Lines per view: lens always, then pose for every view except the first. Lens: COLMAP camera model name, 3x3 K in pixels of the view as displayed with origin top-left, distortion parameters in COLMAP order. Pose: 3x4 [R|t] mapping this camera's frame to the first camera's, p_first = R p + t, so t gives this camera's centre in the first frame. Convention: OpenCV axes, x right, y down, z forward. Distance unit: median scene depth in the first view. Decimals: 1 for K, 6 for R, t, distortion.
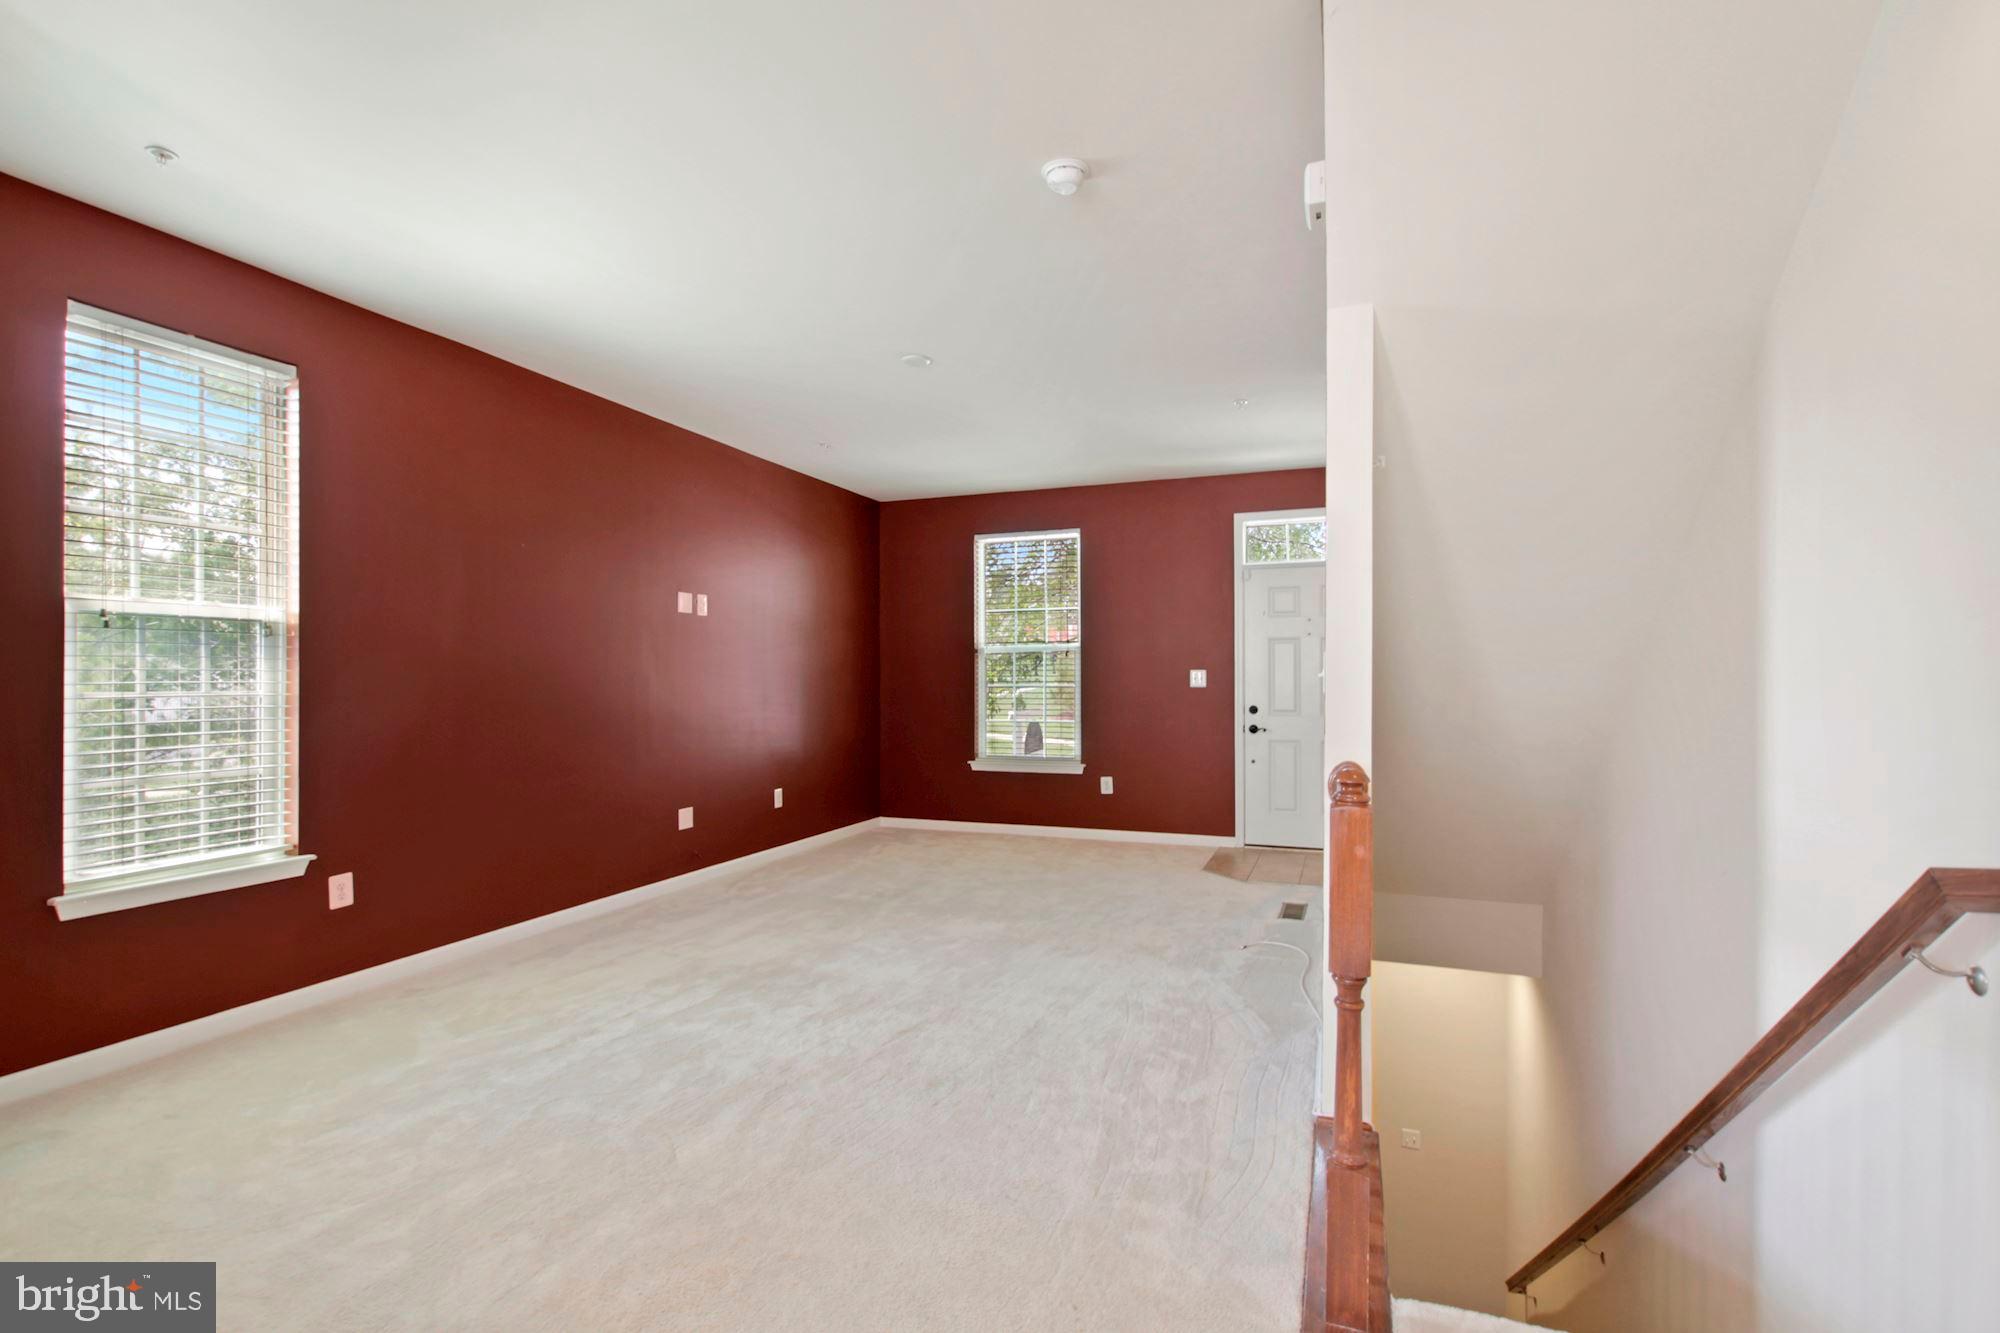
lens RADIAL K [[925.9, 0, 996.1], [0, 925.9, 679.1], [0, 0, 1]] dist [-0.000697, 0.000020]
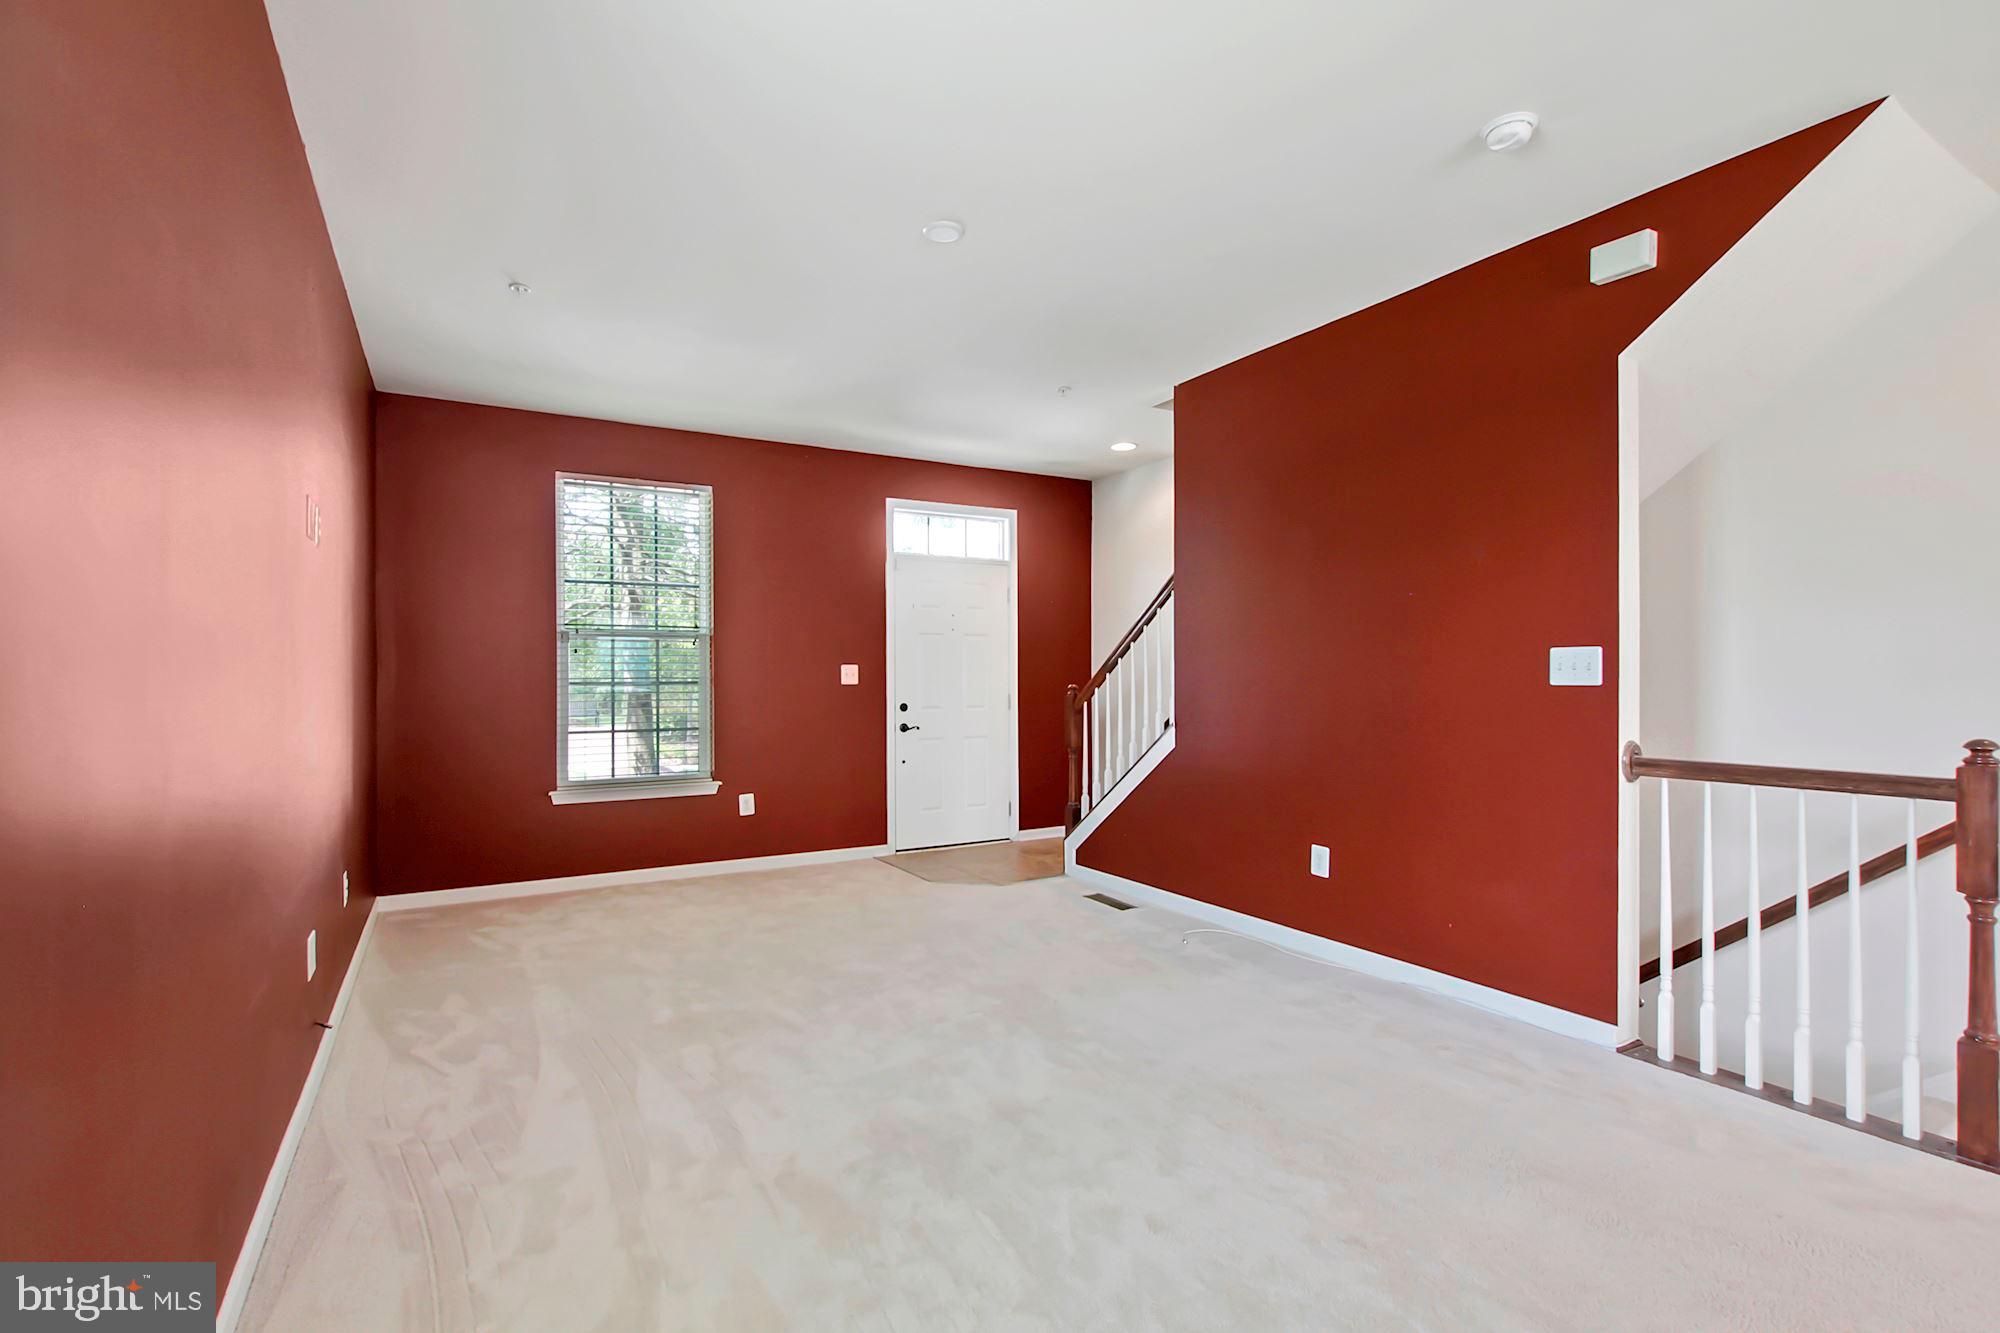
lens RADIAL K [[925.9, 0, 996.1], [0, 925.9, 679.1], [0, 0, 1]] dist [-0.000697, 0.000020]
pose [[0.633918, -0.003084, 0.773394, -0.393923], [0.002359, 0.999995, 0.002054, 0.002568], [-0.773397, 0.000522, 0.633922, 0.327070]]
